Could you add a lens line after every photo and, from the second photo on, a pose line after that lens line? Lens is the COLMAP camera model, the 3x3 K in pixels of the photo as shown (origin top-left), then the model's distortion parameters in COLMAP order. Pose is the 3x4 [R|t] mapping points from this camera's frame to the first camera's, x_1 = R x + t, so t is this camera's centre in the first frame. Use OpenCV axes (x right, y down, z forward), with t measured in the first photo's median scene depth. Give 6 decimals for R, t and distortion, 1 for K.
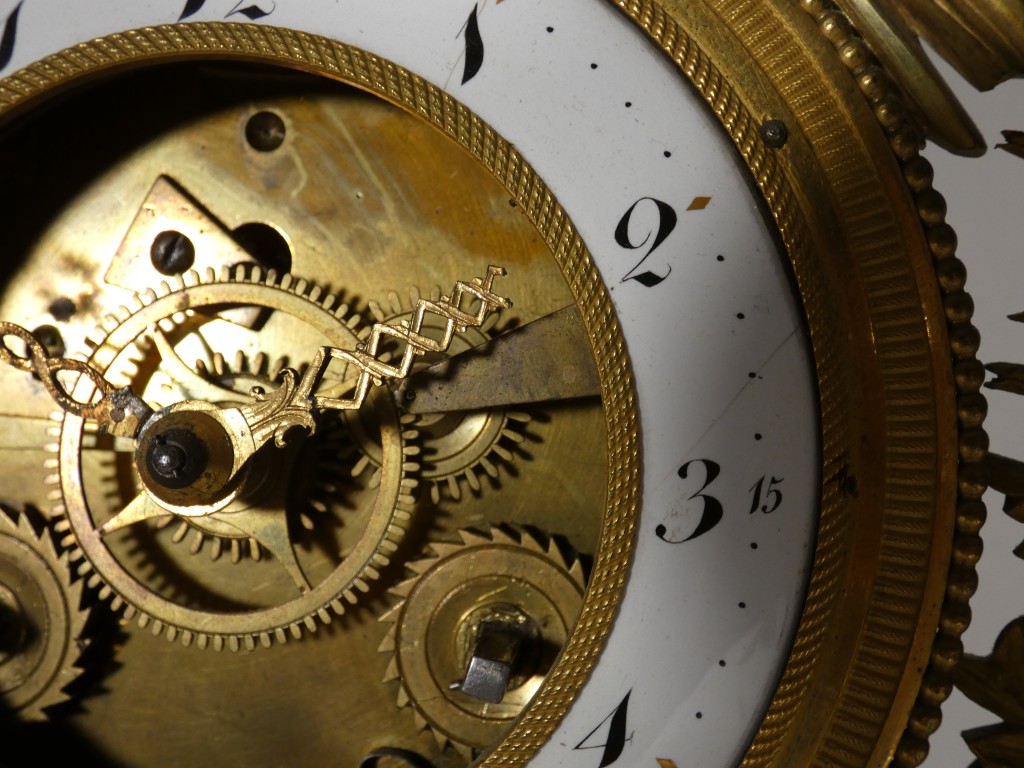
lens RADIAL K [[1203.3, 0, 512.0], [0, 1203.3, 384.0], [0, 0, 1]] dist [-0.006837, -0.191897]
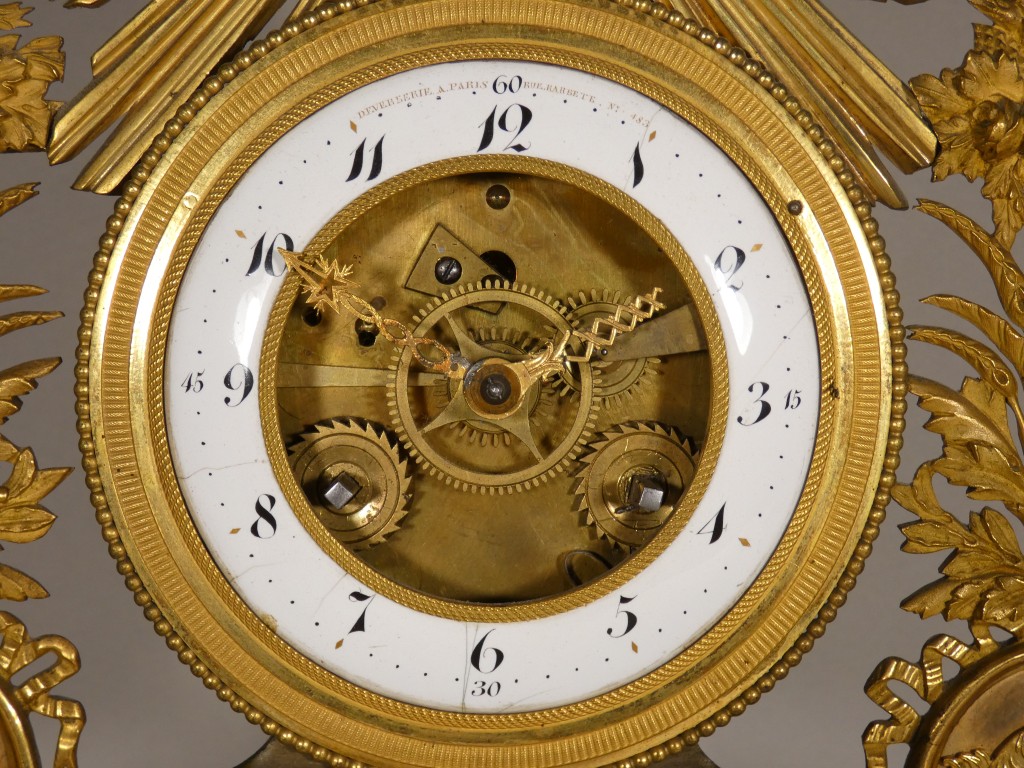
lens RADIAL K [[1714.8, 0, 512.0], [0, 1714.8, 384.0], [0, 0, 1]] dist [0.165028, -0.937639]
pose [[0.994891, -0.028710, 0.096787, -0.457886], [0.021867, 0.997234, 0.071041, -0.125871], [-0.098559, -0.068561, 0.992767, -1.540009]]
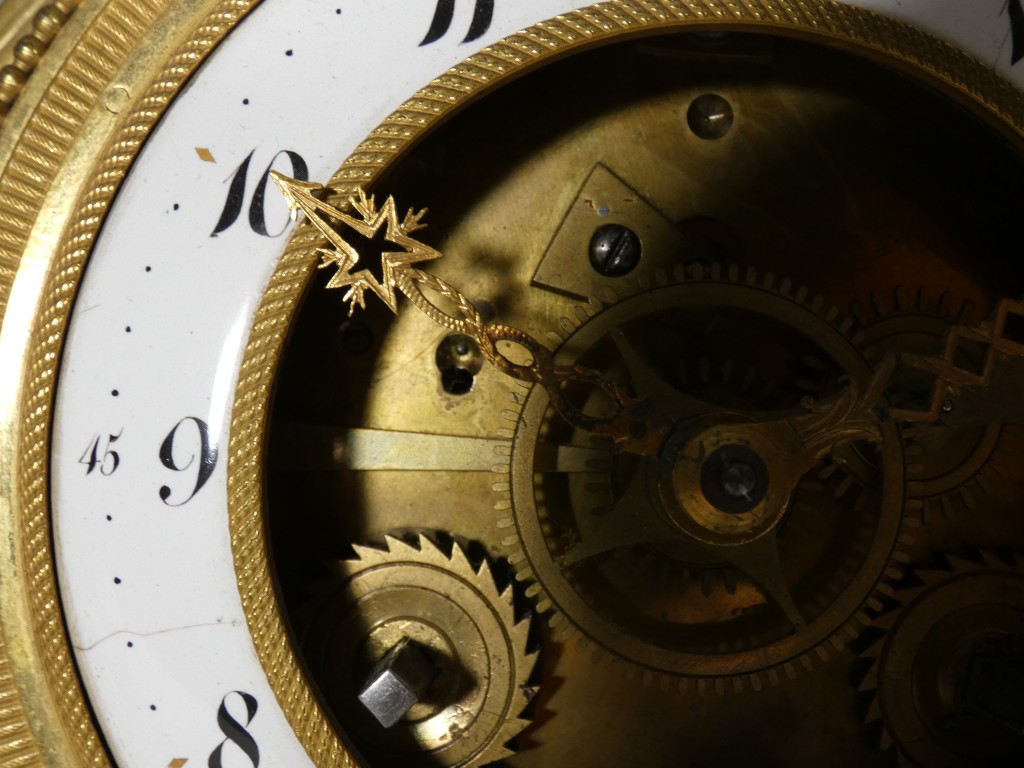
lens RADIAL K [[1203.3, 0, 512.0], [0, 1203.3, 384.0], [0, 0, 1]] dist [-0.006837, -0.191897]
pose [[0.998885, -0.007415, 0.046630, -0.423641], [0.008113, 0.999858, -0.014797, 0.003517], [-0.046514, 0.015159, 0.998803, 0.113804]]
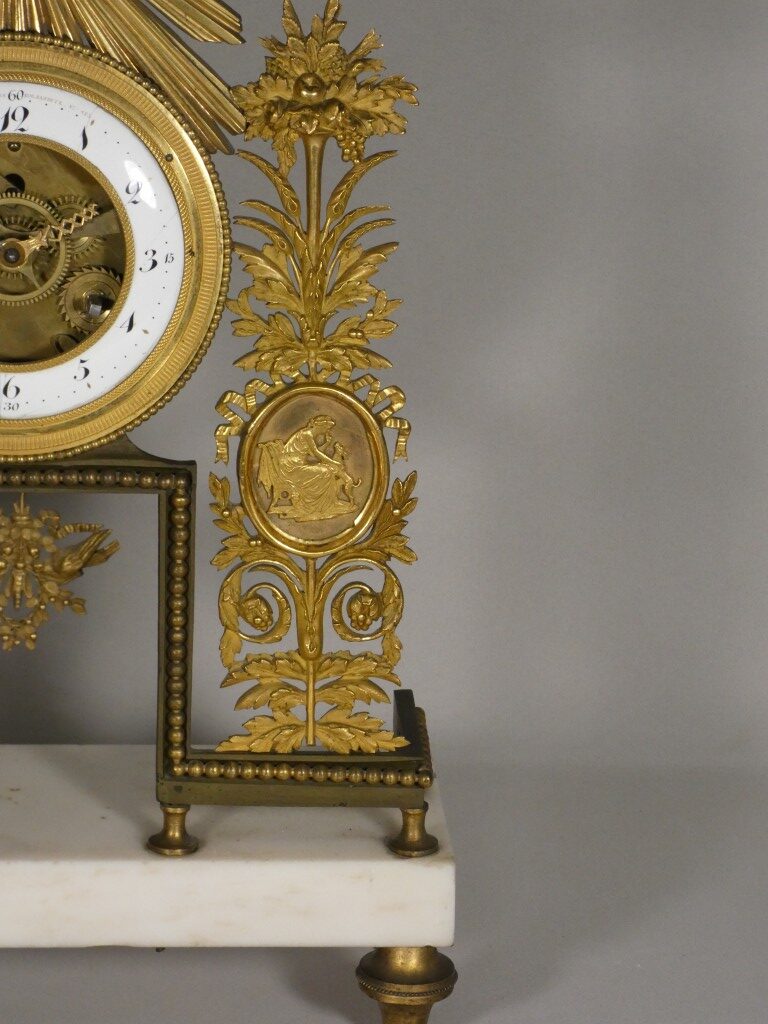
lens RADIAL K [[3787.7, 0, 367.8], [0, 3787.7, 513.3], [0, 0, 1]] dist [0.710188, -11.332511]
pose [[0.991731, -0.047198, 0.119336, -0.563720], [0.015540, 0.967235, 0.253405, -1.925657], [-0.127386, -0.249455, 0.959971, -9.612290]]
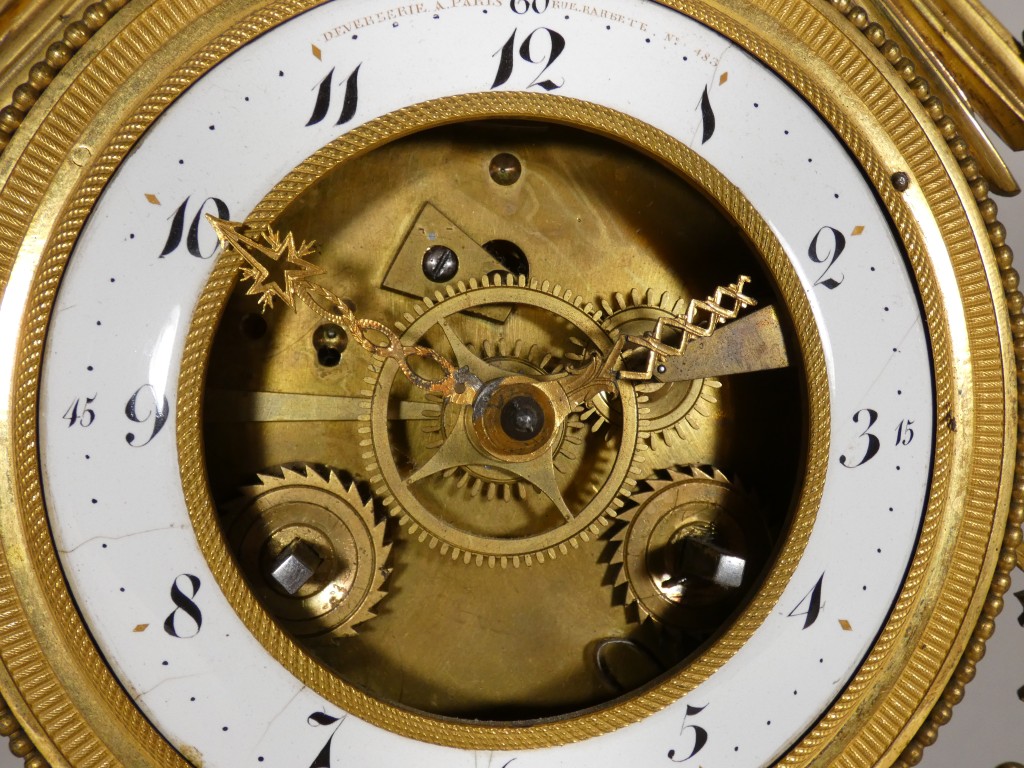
lens RADIAL K [[1205.4, 0, 523.5], [0, 1205.4, 384.8], [0, 0, 1]] dist [-0.018246, -0.033659]
pose [[0.976820, -0.024352, 0.212675, -0.497514], [0.022175, 0.999675, 0.012614, 0.005856], [-0.212913, -0.007606, 0.977042, -0.288002]]
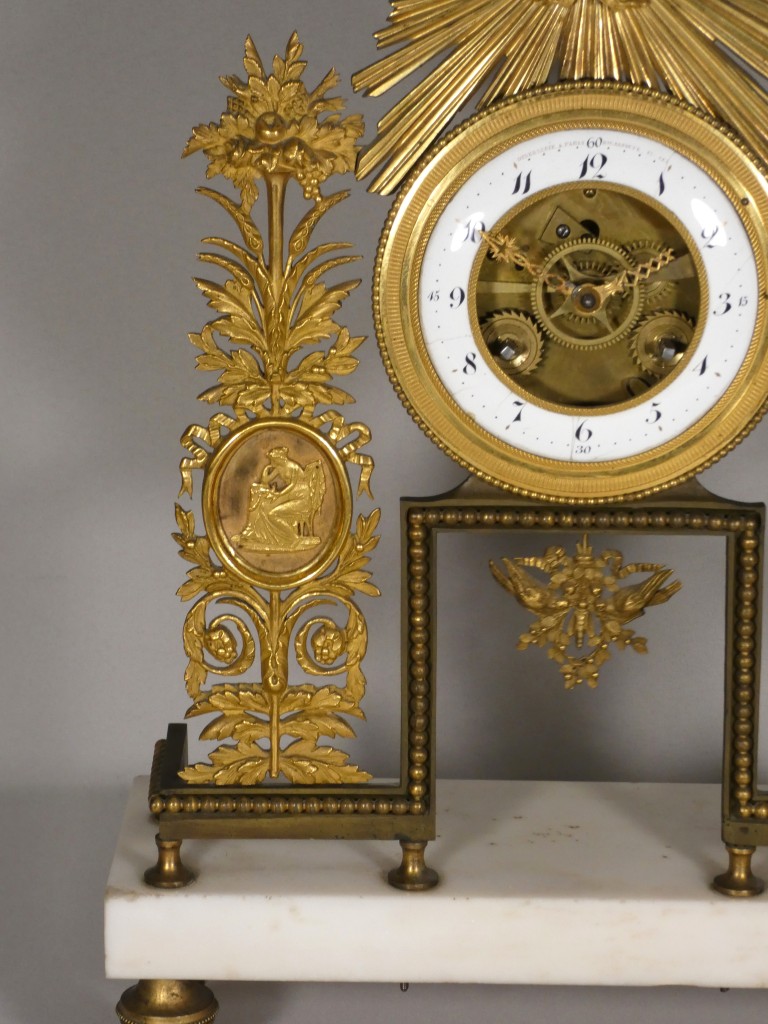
lens RADIAL K [[3787.7, 0, 367.8], [0, 3787.7, 513.3], [0, 0, 1]] dist [0.710188, -11.332511]
pose [[0.998859, -0.044973, 0.016068, -1.063299], [0.039583, 0.967873, 0.248306, -2.049883], [-0.026718, -0.247387, 0.968548, -9.621968]]
